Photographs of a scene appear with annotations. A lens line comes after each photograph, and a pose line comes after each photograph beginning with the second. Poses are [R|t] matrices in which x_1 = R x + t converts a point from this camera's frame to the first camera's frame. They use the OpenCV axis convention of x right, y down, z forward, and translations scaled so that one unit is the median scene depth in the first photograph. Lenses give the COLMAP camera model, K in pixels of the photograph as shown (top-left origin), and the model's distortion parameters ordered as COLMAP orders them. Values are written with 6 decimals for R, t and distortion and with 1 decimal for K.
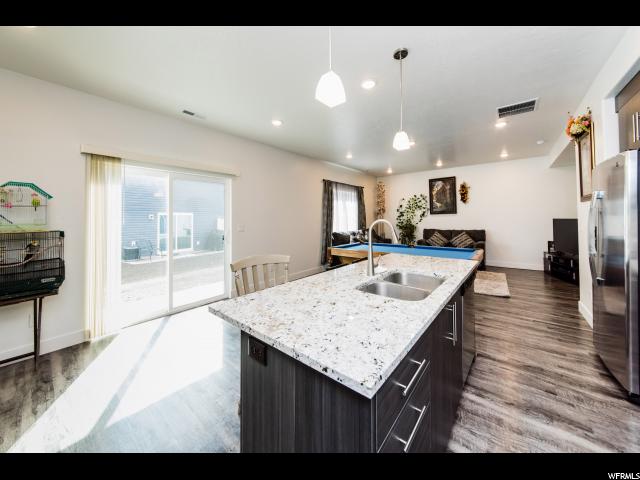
lens RADIAL K [[233.0, 0, 323.4], [0, 233.0, 212.2], [0, 0, 1]] dist [-0.000968, -0.000121]
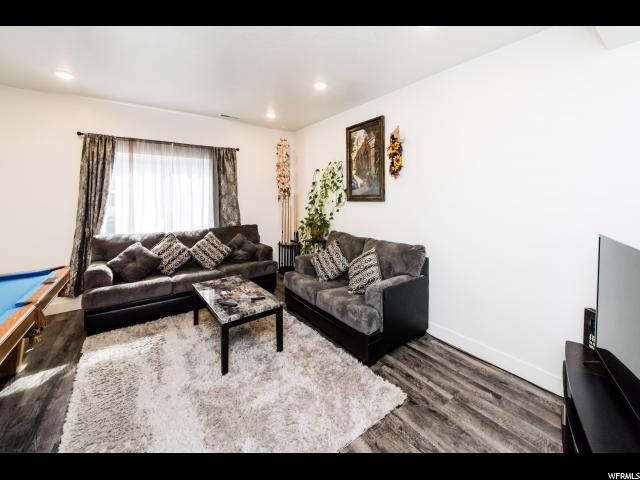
lens RADIAL K [[247.3, 0, 320.5], [0, 247.3, 212.2], [0, 0, 1]] dist [-0.000384, -0.000054]
pose [[0.967647, 0.030058, -0.250510, 0.547368], [-0.006373, 0.995474, 0.094825, -0.016832], [0.252226, -0.090160, 0.963459, 0.494464]]
